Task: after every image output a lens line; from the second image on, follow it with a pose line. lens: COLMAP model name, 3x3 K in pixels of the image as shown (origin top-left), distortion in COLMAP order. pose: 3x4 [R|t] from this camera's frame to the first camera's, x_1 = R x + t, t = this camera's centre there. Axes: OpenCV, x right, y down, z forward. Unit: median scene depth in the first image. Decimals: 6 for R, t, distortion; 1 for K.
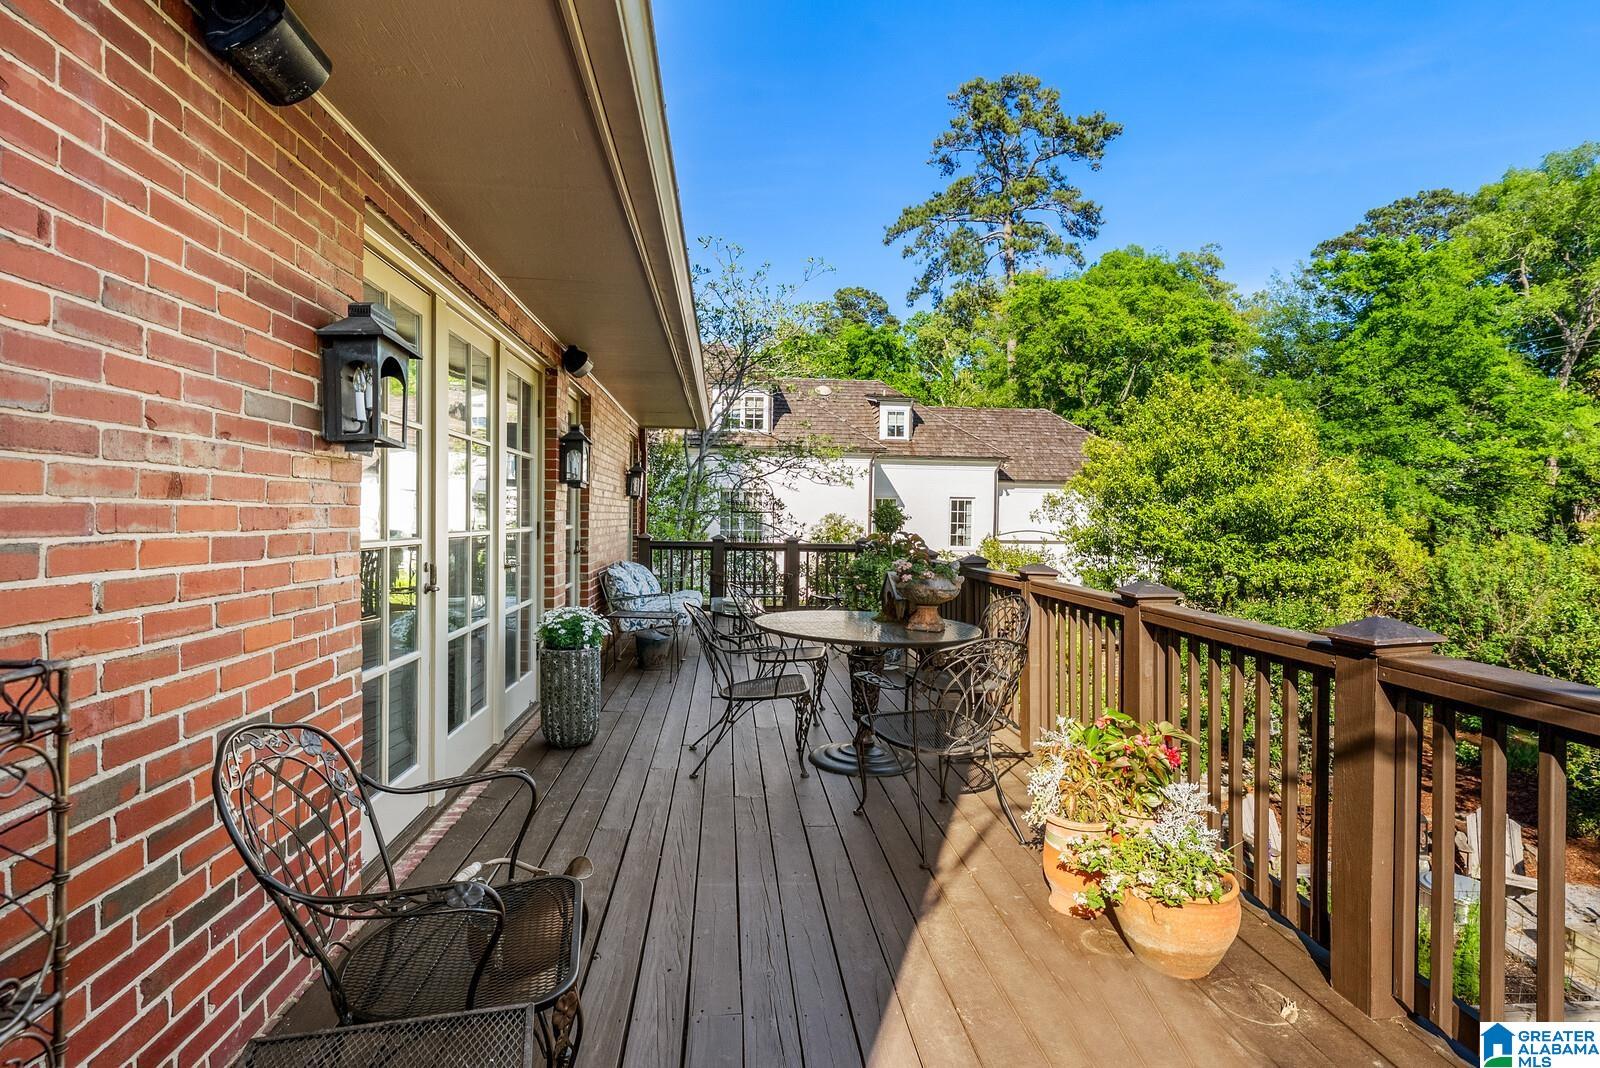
lens RADIAL K [[814.6, 0, 797.1], [0, 814.6, 527.9], [0, 0, 1]] dist [-0.001246, -0.000600]
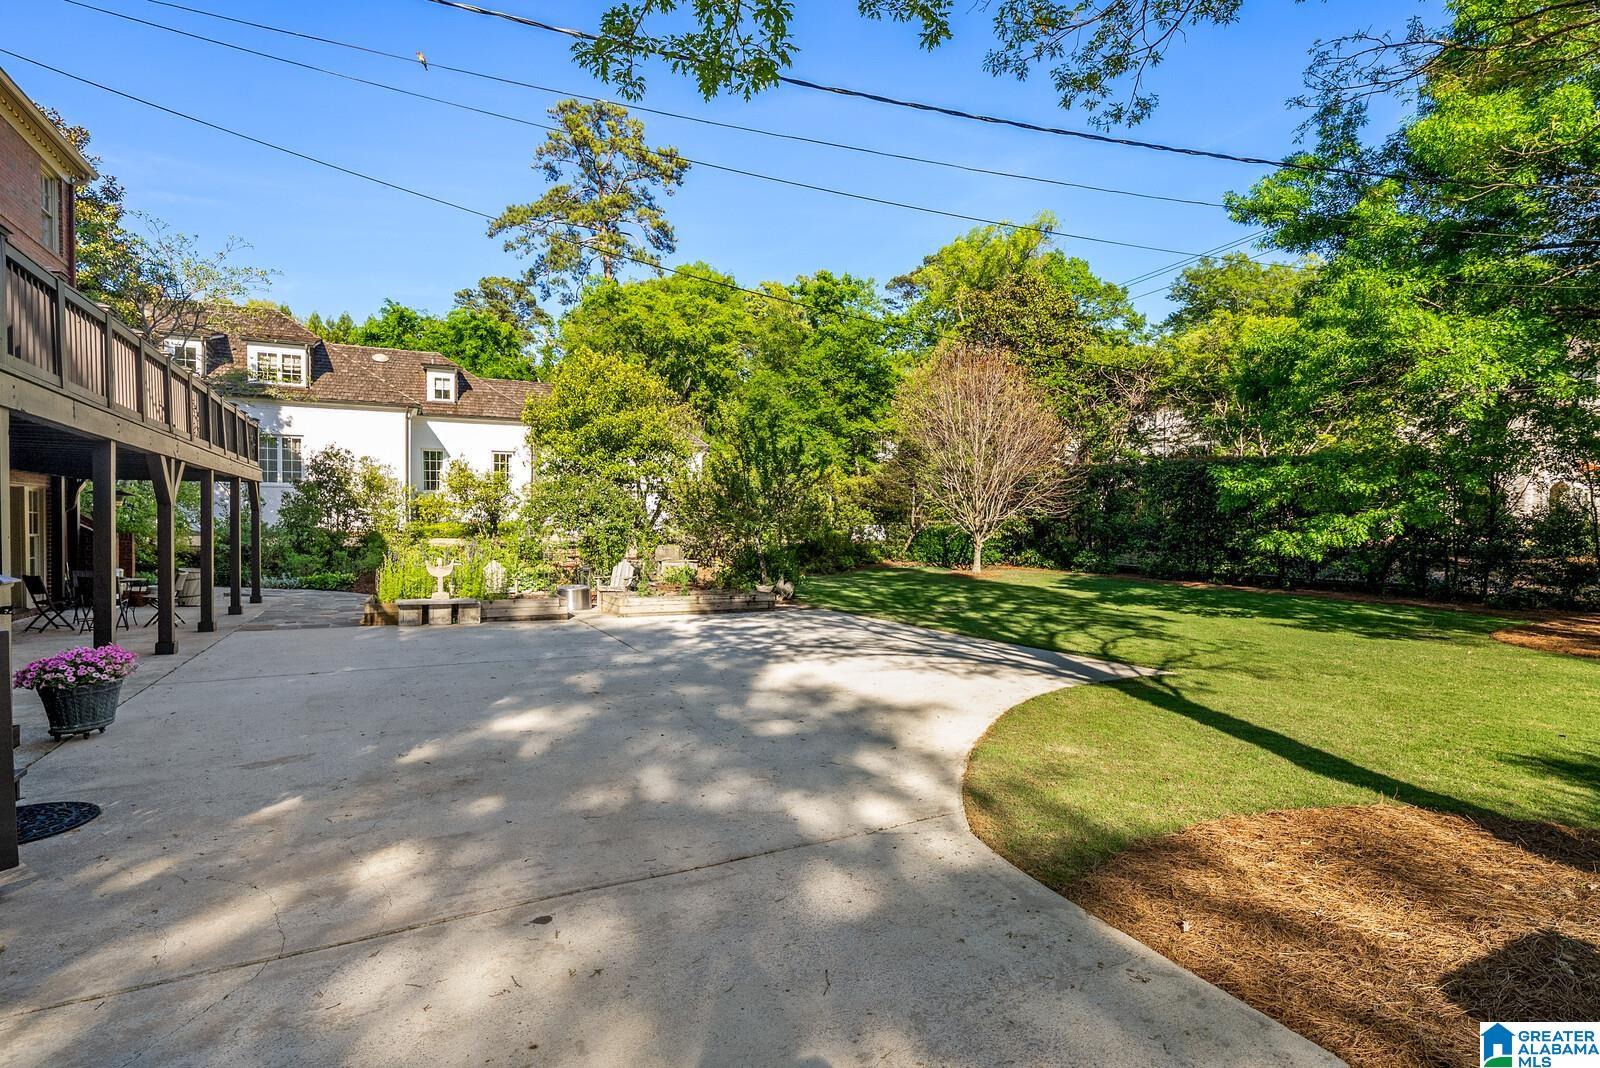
lens RADIAL K [[814.6, 0, 804.3], [0, 814.6, 531.5], [0, 0, 1]] dist [-0.001246, -0.000600]
pose [[0.927419, -0.016906, 0.373641, 0.093751], [0.016811, 0.999853, 0.003514, 0.049274], [-0.373646, 0.003022, 0.927567, -0.169998]]
